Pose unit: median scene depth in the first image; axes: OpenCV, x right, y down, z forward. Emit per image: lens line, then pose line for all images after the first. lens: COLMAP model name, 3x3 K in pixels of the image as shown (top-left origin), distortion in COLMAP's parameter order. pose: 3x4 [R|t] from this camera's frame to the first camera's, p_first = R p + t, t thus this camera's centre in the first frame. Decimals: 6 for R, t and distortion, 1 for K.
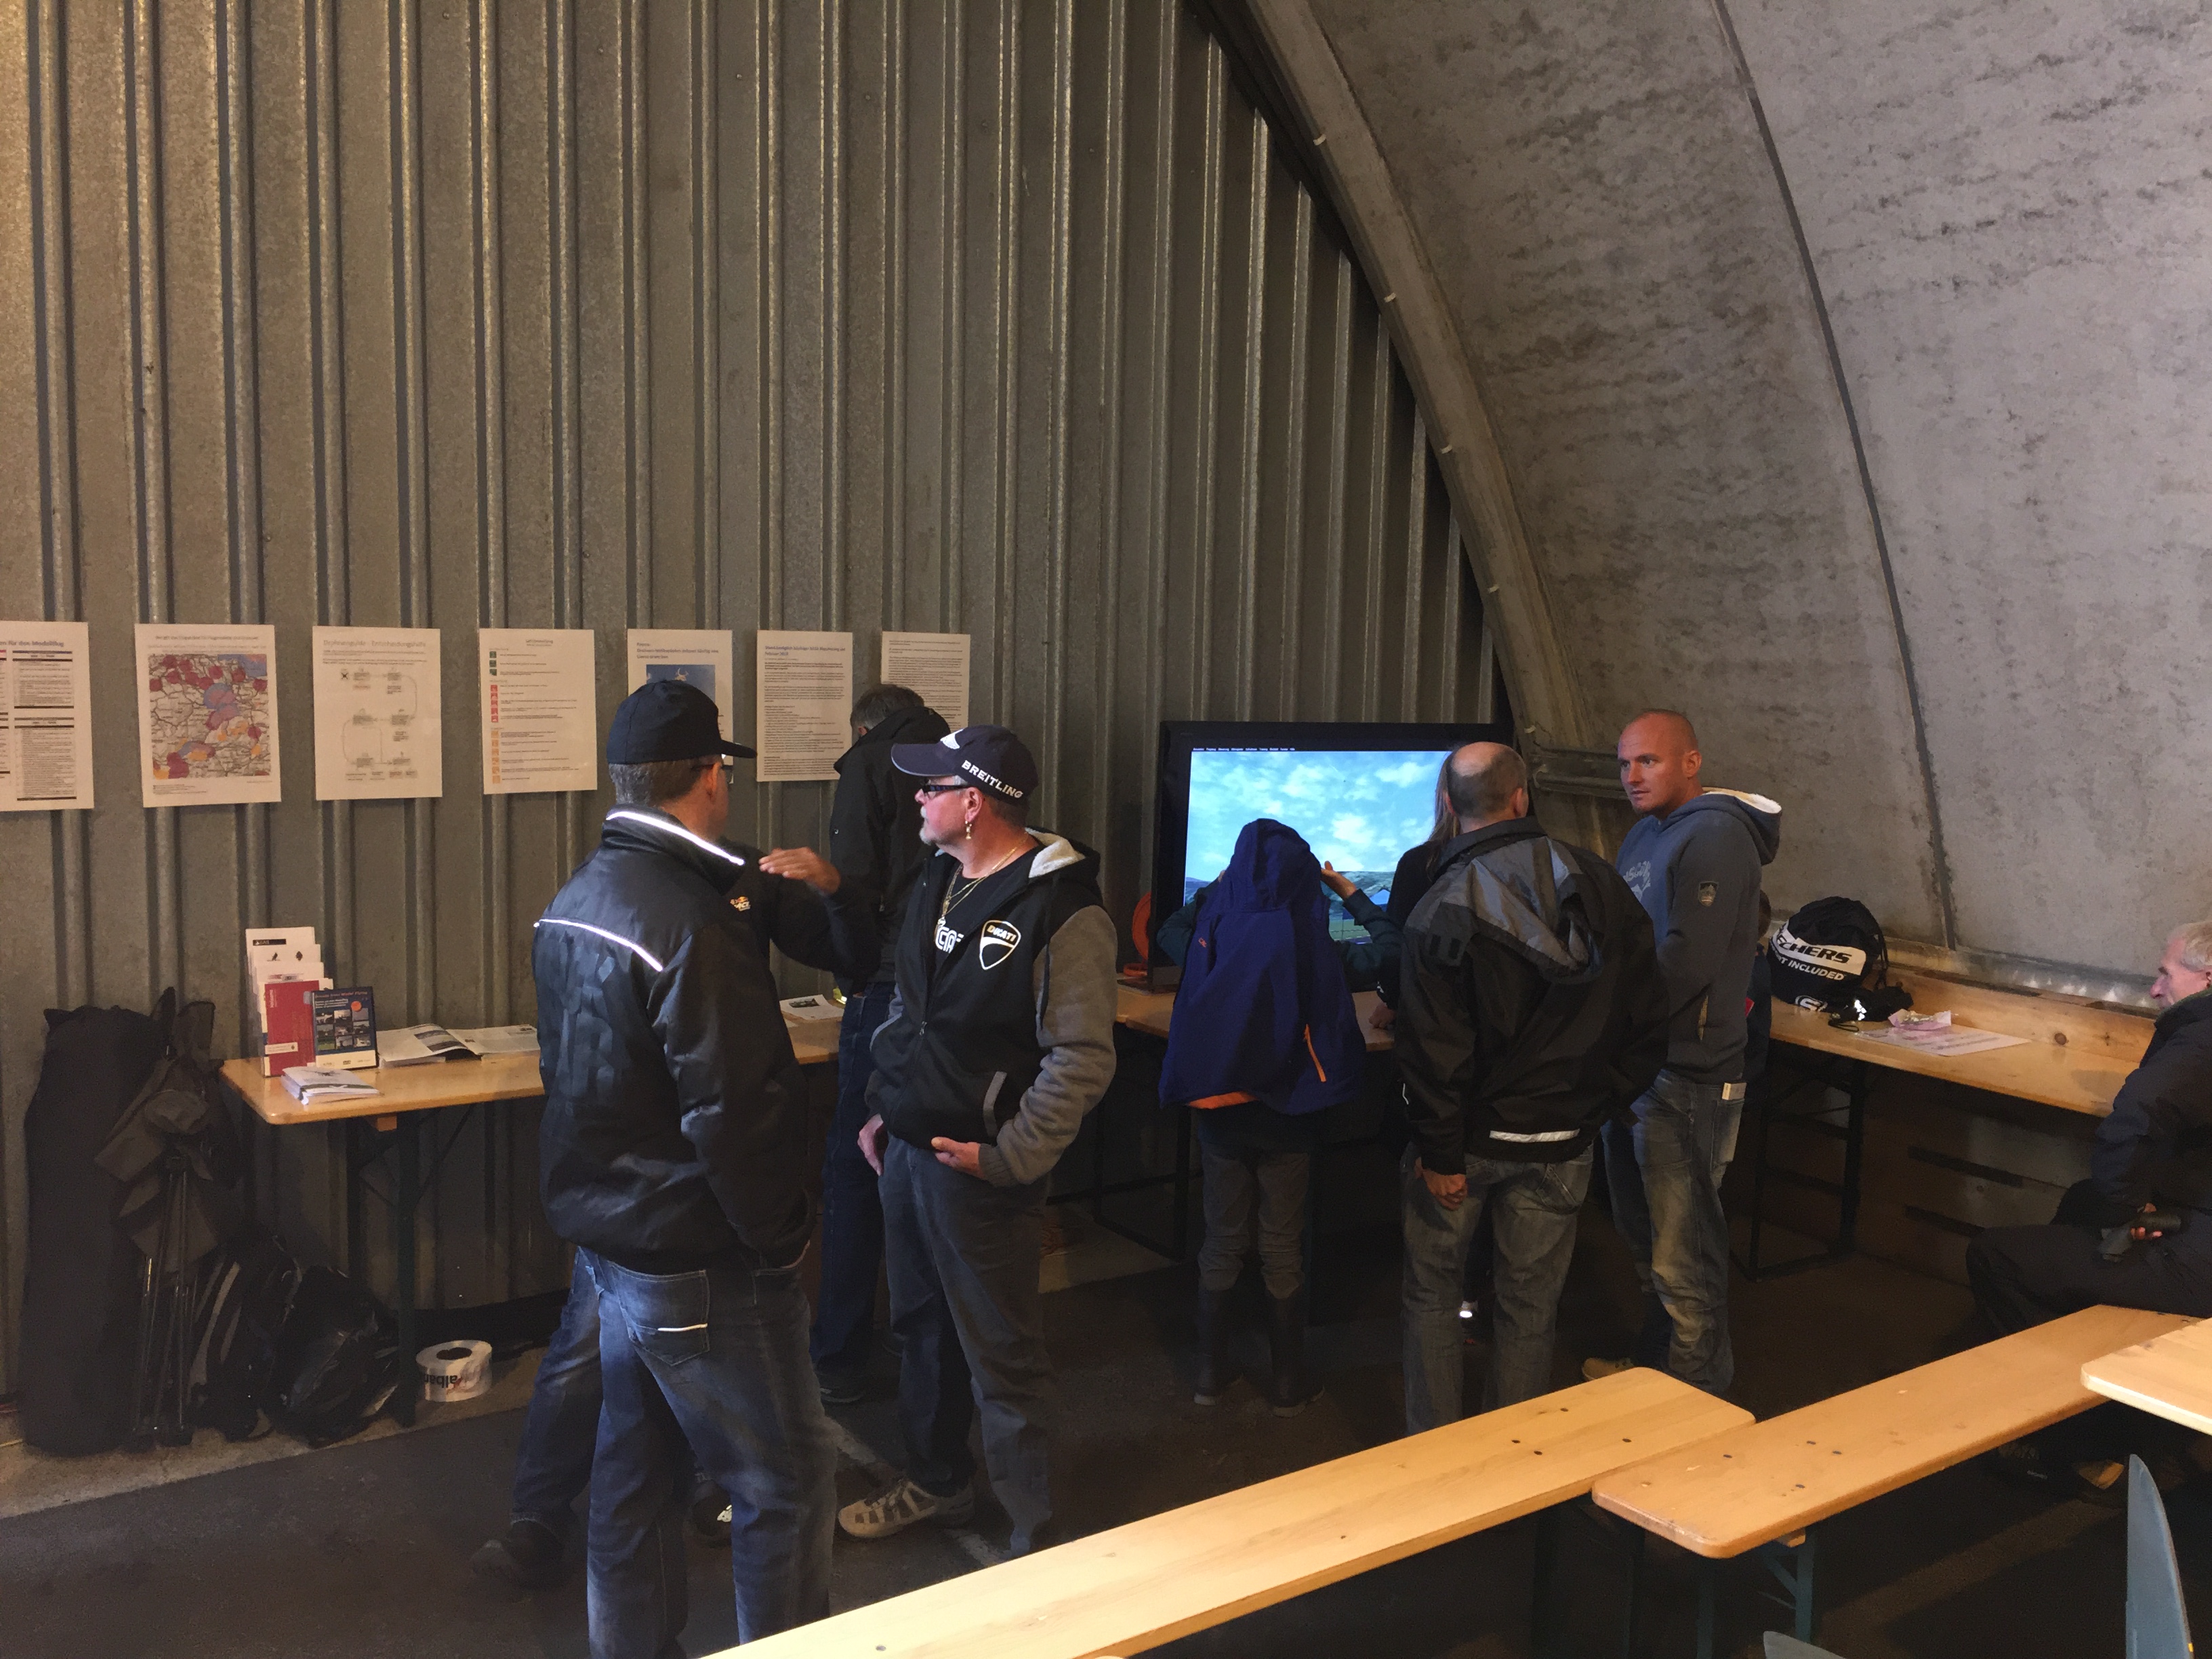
lens RADIAL K [[1875.7, 0, 1109.9], [0, 1875.7, 828.2], [0, 0, 1]] dist [0.086624, -0.132010]
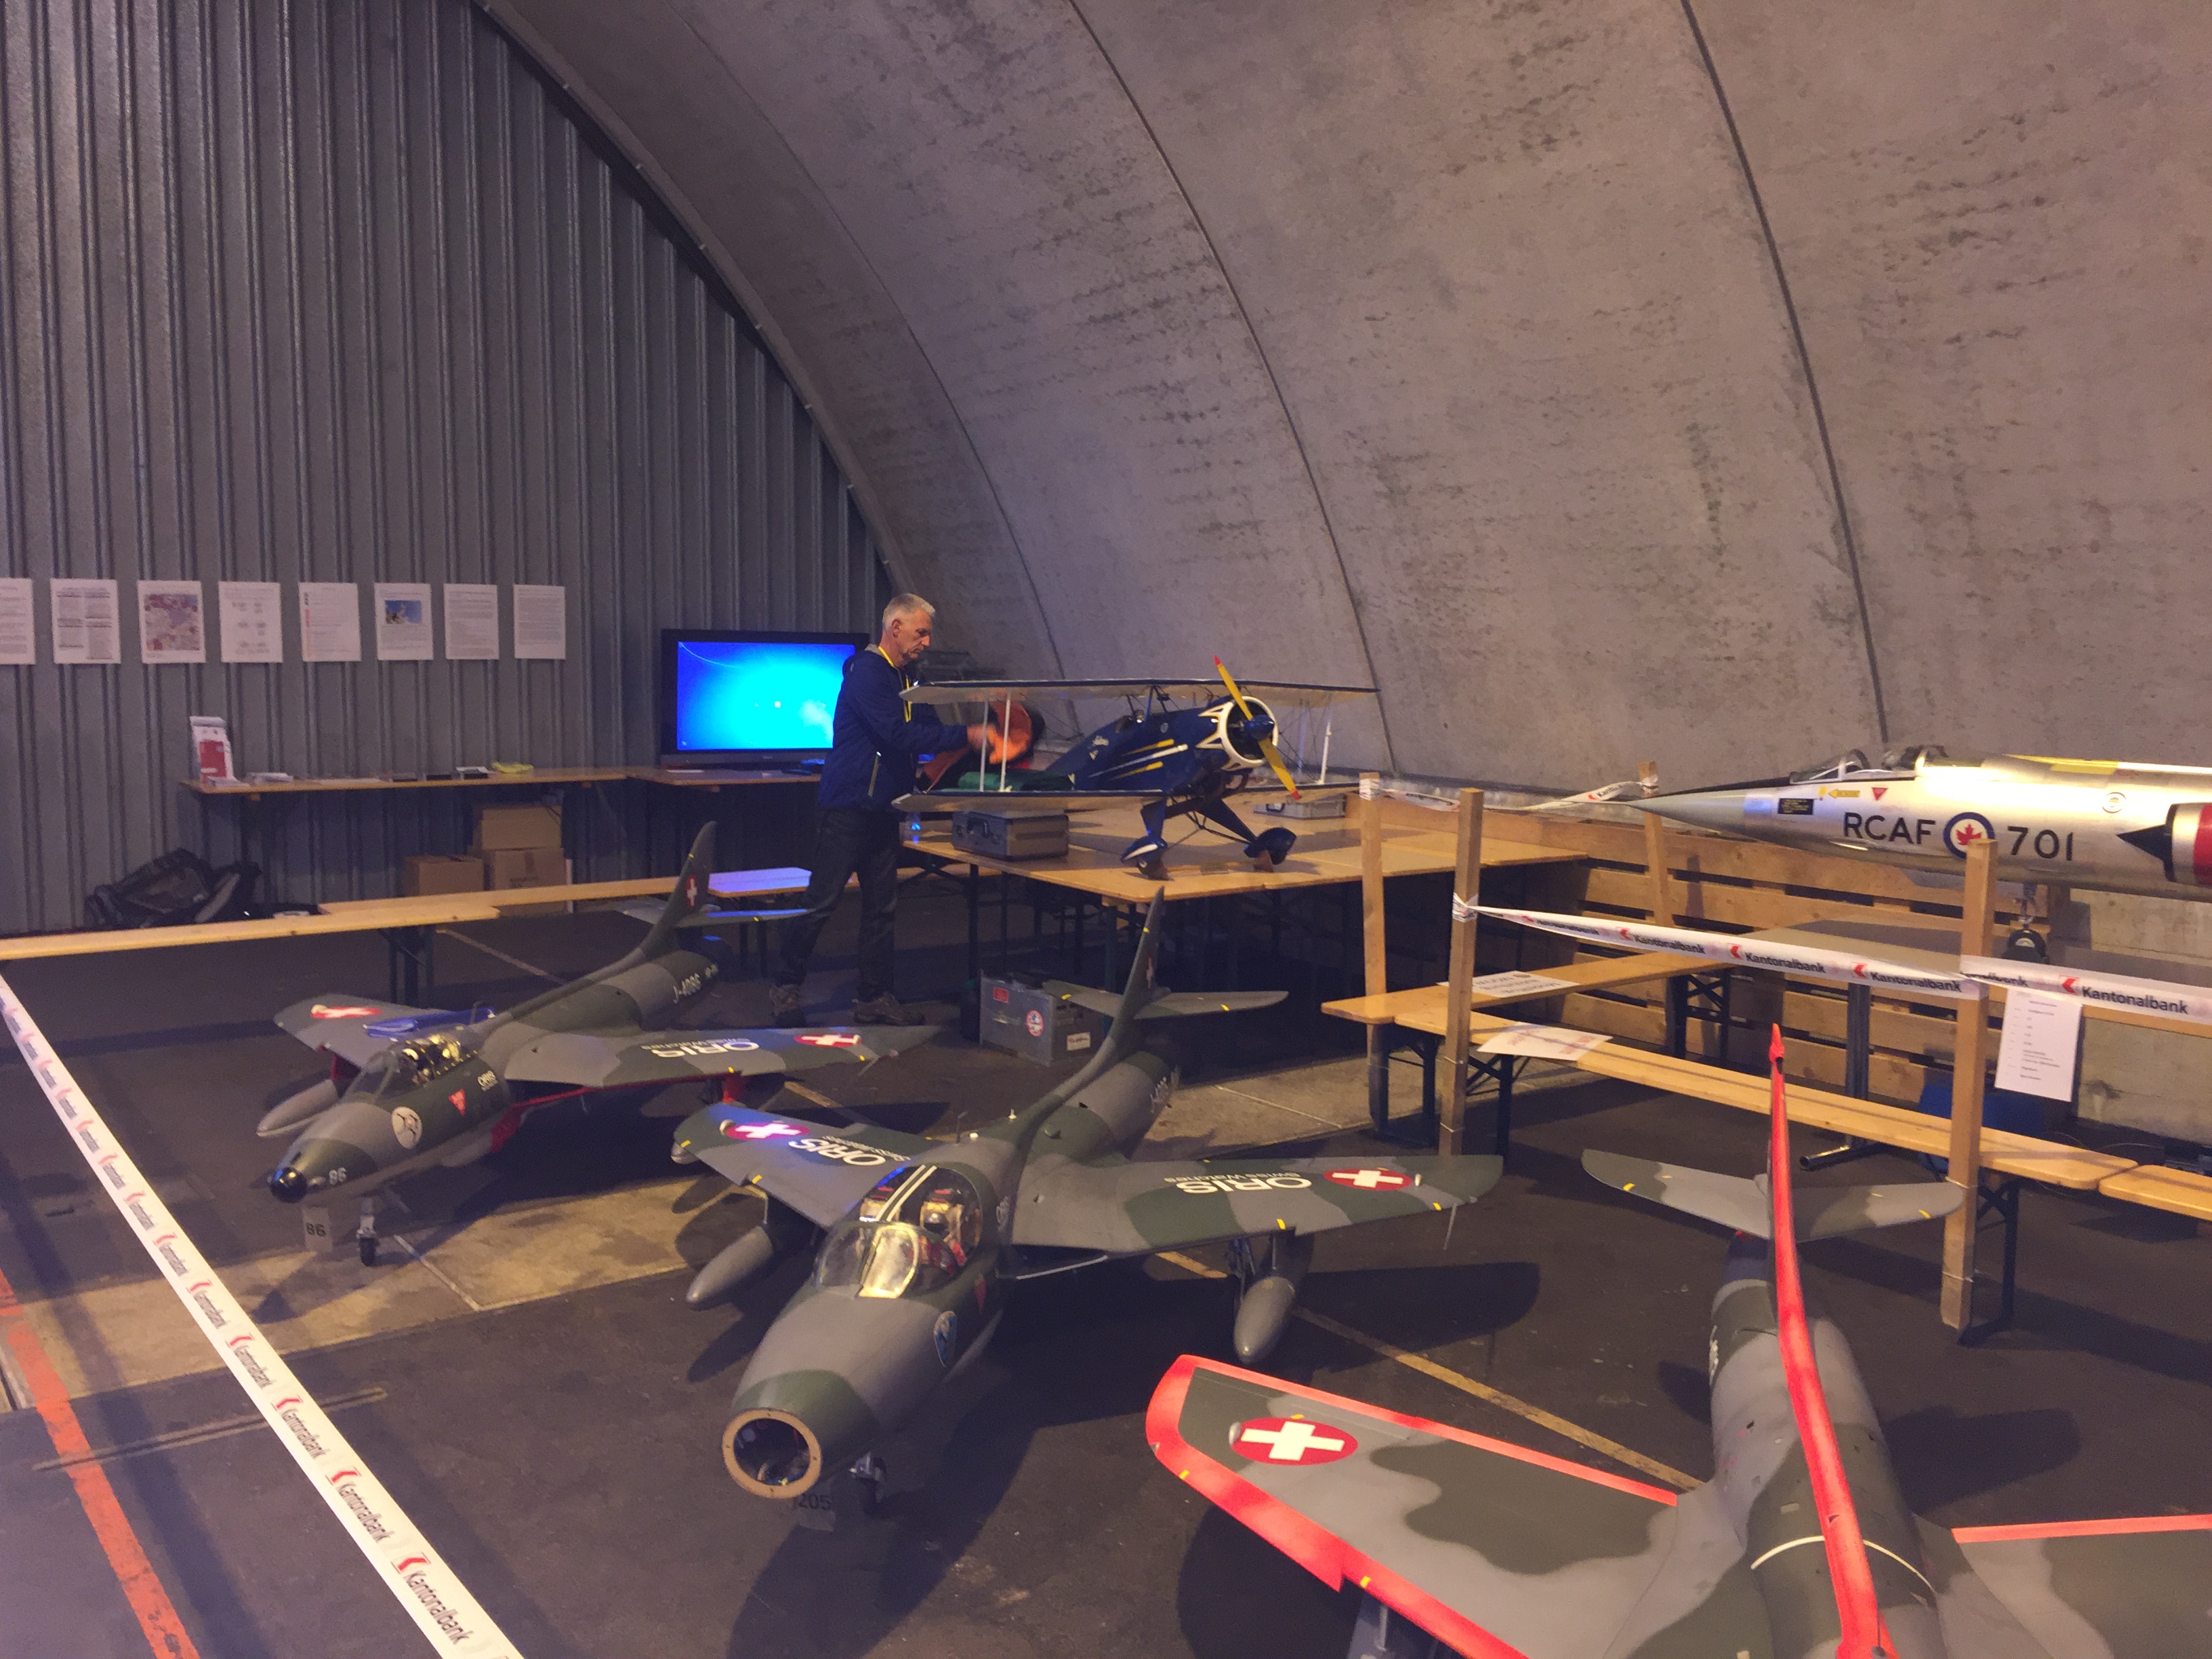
lens RADIAL K [[1878.2, 0, 1110.5], [0, 1878.2, 826.9], [0, 0, 1]] dist [0.090055, -0.136452]
pose [[0.999504, -0.015704, 0.027303, 0.535395], [0.015597, 0.999870, 0.004126, 0.181290], [-0.027365, -0.003698, 0.999619, -1.205864]]
